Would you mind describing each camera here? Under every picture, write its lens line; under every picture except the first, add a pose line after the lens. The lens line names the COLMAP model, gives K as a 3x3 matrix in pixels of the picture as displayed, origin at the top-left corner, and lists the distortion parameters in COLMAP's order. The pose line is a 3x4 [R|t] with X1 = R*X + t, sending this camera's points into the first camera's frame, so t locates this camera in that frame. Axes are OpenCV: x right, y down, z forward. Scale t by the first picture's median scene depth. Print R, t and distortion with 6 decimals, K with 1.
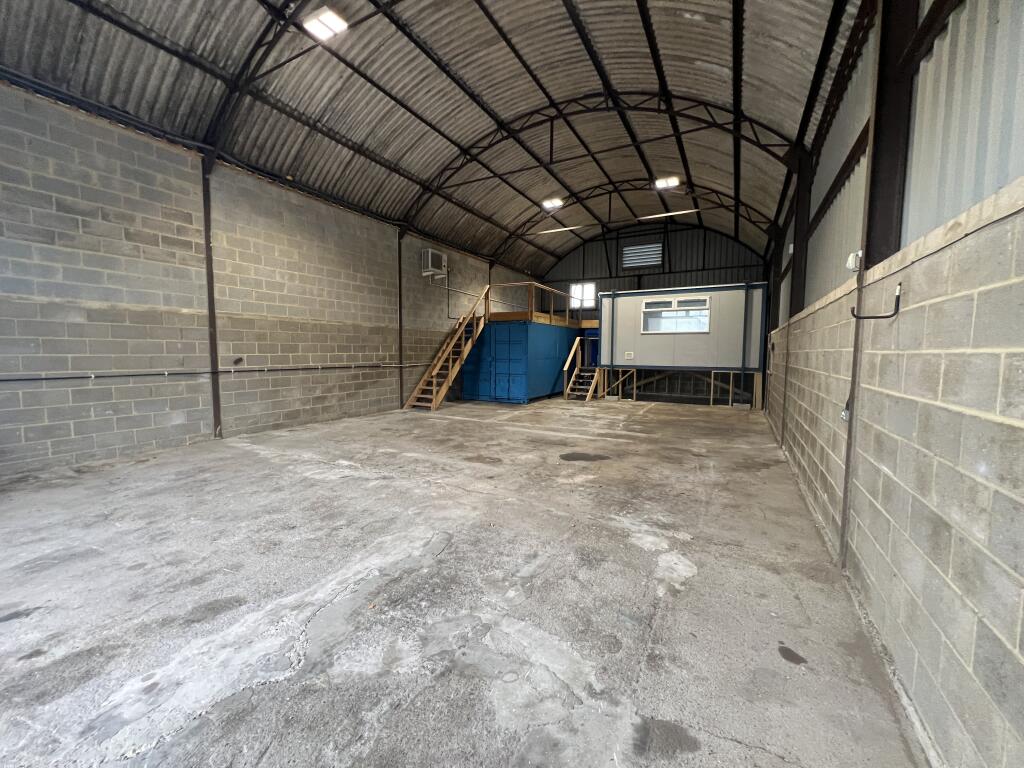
lens RADIAL K [[408.0, 0, 507.6], [0, 408.0, 383.7], [0, 0, 1]] dist [0.000417, 0.000008]
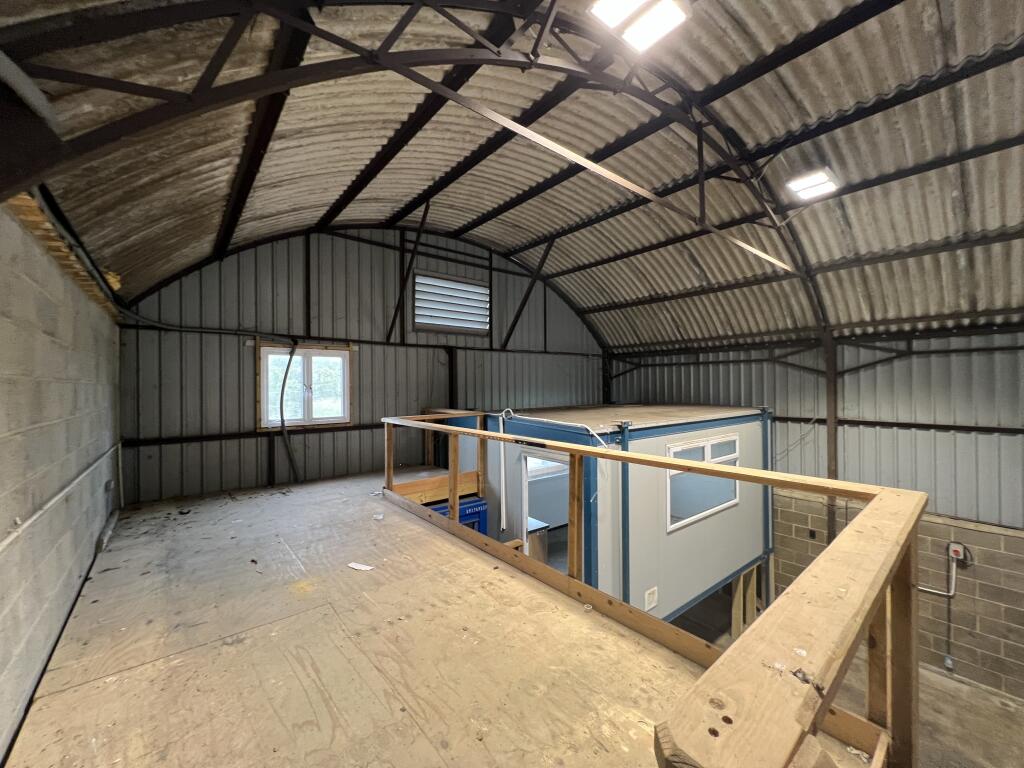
lens RADIAL K [[408.0, 0, 510.2], [0, 408.0, 384.4], [0, 0, 1]] dist [0.000417, 0.000008]
pose [[0.369557, -0.012777, 0.929120, -0.082649], [0.083216, 0.996343, -0.019398, -0.253412], [-0.925474, 0.084487, 0.369268, 0.934618]]
